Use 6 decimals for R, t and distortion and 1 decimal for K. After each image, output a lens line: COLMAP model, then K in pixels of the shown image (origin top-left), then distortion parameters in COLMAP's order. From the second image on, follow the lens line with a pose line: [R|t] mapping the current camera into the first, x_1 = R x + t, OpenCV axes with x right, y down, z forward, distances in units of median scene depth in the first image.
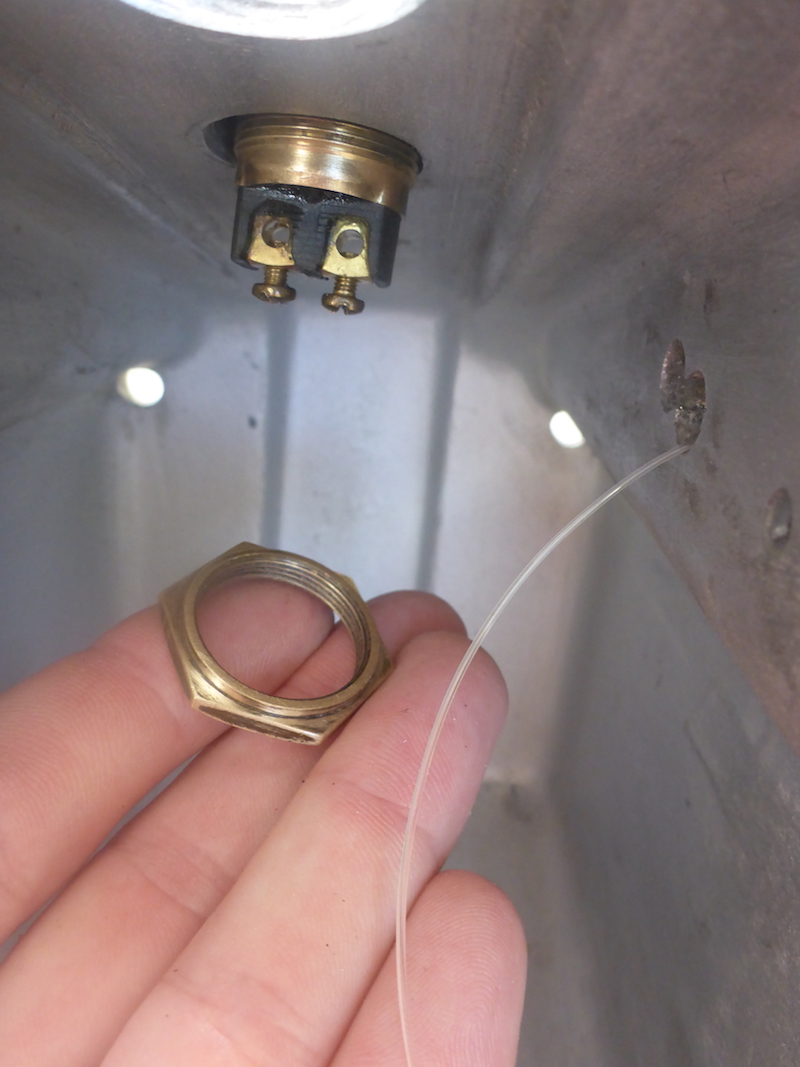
lens RADIAL K [[939.5, 0, 403.1], [0, 939.5, 531.2], [0, 0, 1]] dist [0.013242, -0.002374]
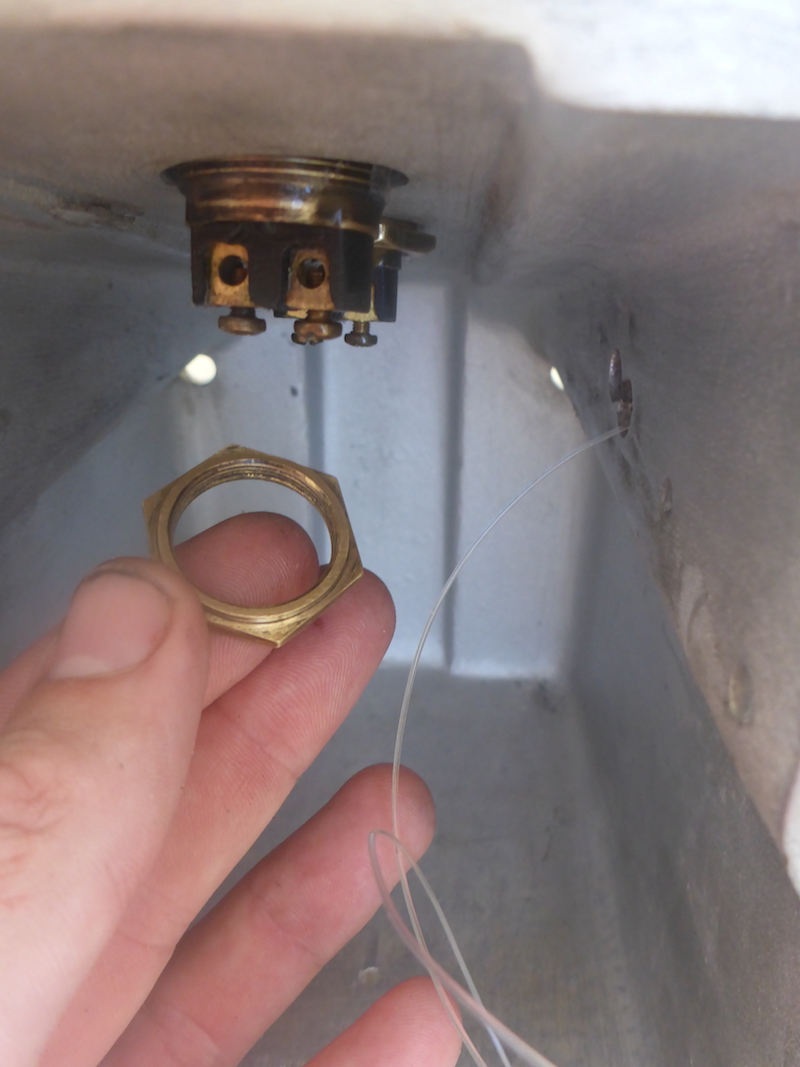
lens RADIAL K [[939.5, 0, 406.0], [0, 939.5, 541.4], [0, 0, 1]] dist [0.013242, -0.002374]
pose [[0.996708, -0.068952, -0.042647, 0.024677], [0.073125, 0.991715, 0.105611, -0.076065], [0.035011, -0.108382, 0.993493, -0.293497]]
